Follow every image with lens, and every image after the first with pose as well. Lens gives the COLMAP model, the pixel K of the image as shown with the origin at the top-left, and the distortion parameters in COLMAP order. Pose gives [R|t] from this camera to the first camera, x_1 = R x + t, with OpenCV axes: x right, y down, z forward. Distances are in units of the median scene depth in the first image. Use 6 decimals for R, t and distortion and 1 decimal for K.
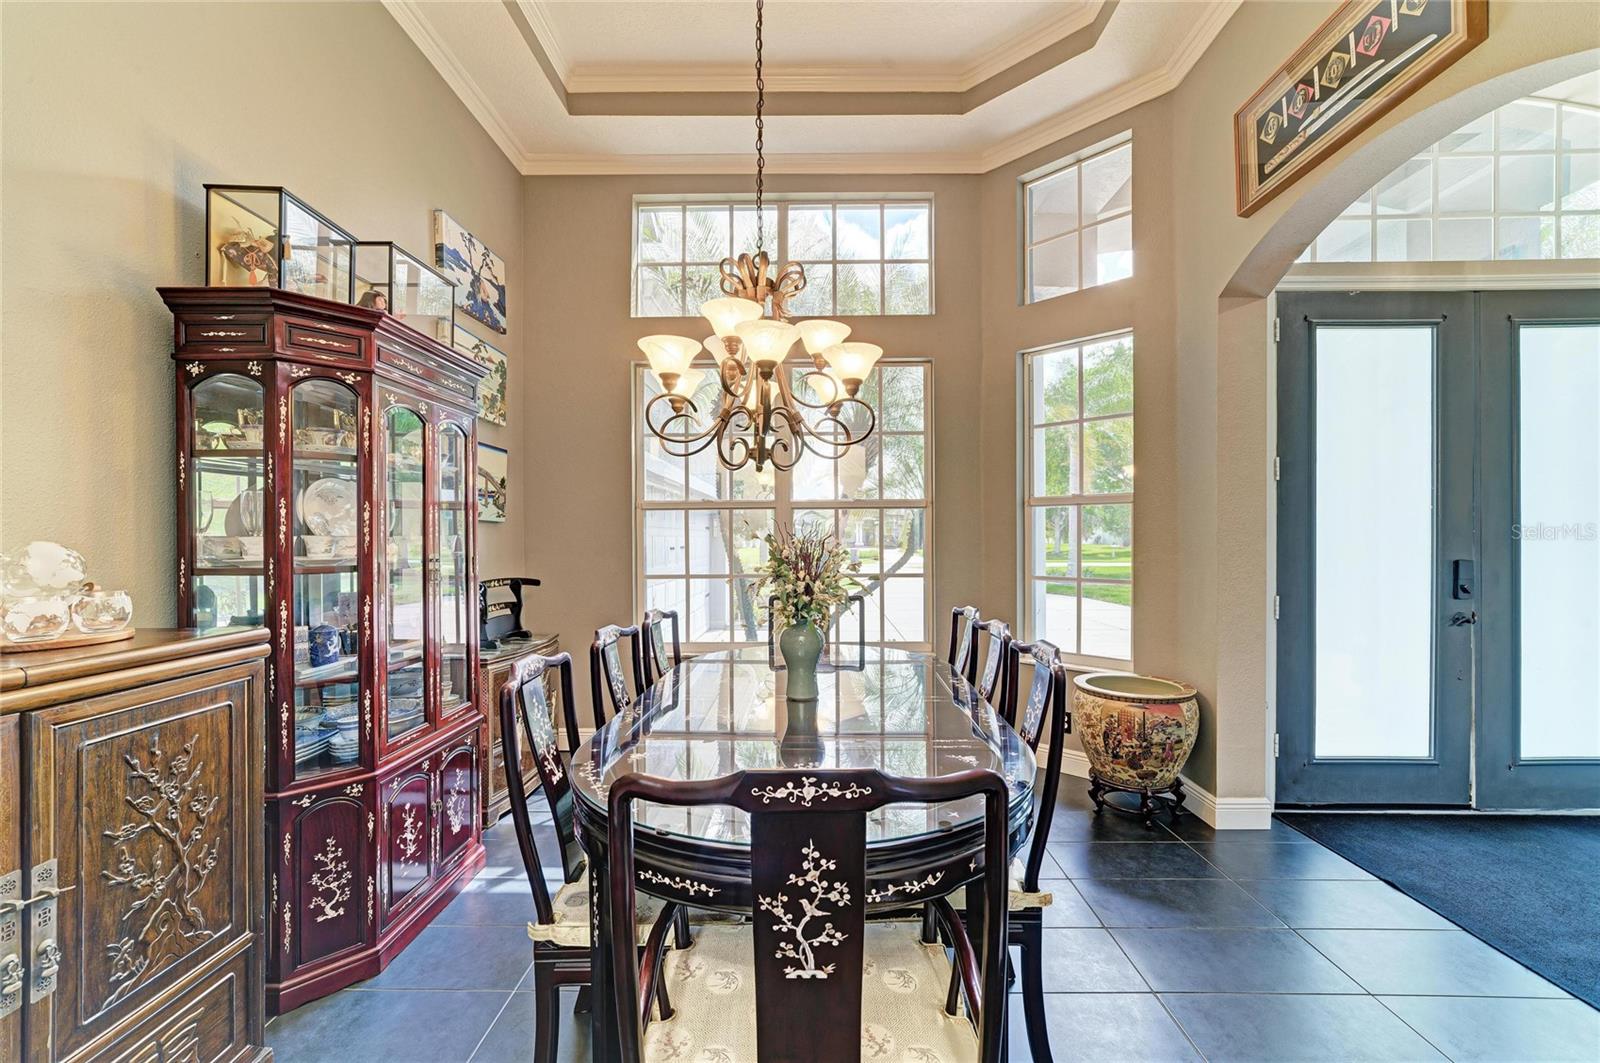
lens RADIAL K [[639.9, 0, 809.2], [0, 639.9, 534.2], [0, 0, 1]] dist [-0.012658, 0.003056]
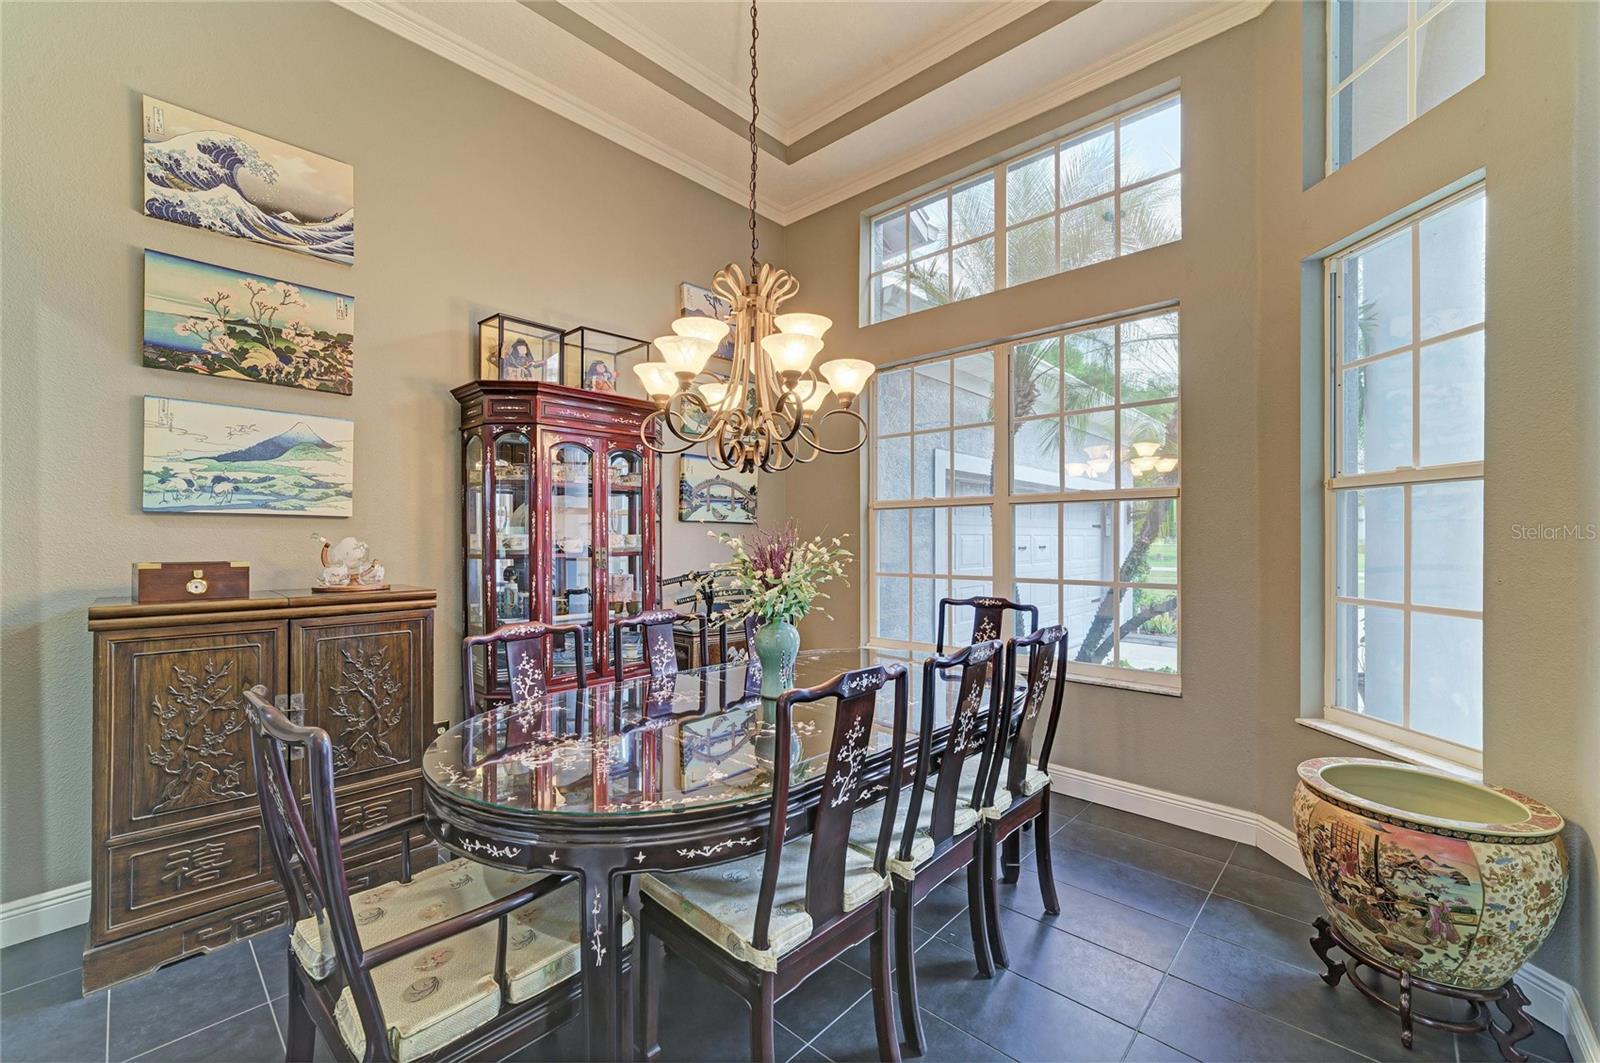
lens RADIAL K [[639.9, 0, 807.2], [0, 639.9, 533.8], [0, 0, 1]] dist [-0.012658, 0.003056]
pose [[0.743839, -0.000131, -0.668359, 0.780969], [0.001199, 0.999999, 0.001138, 0.000735], [0.668357, -0.001648, 0.743838, 0.324123]]
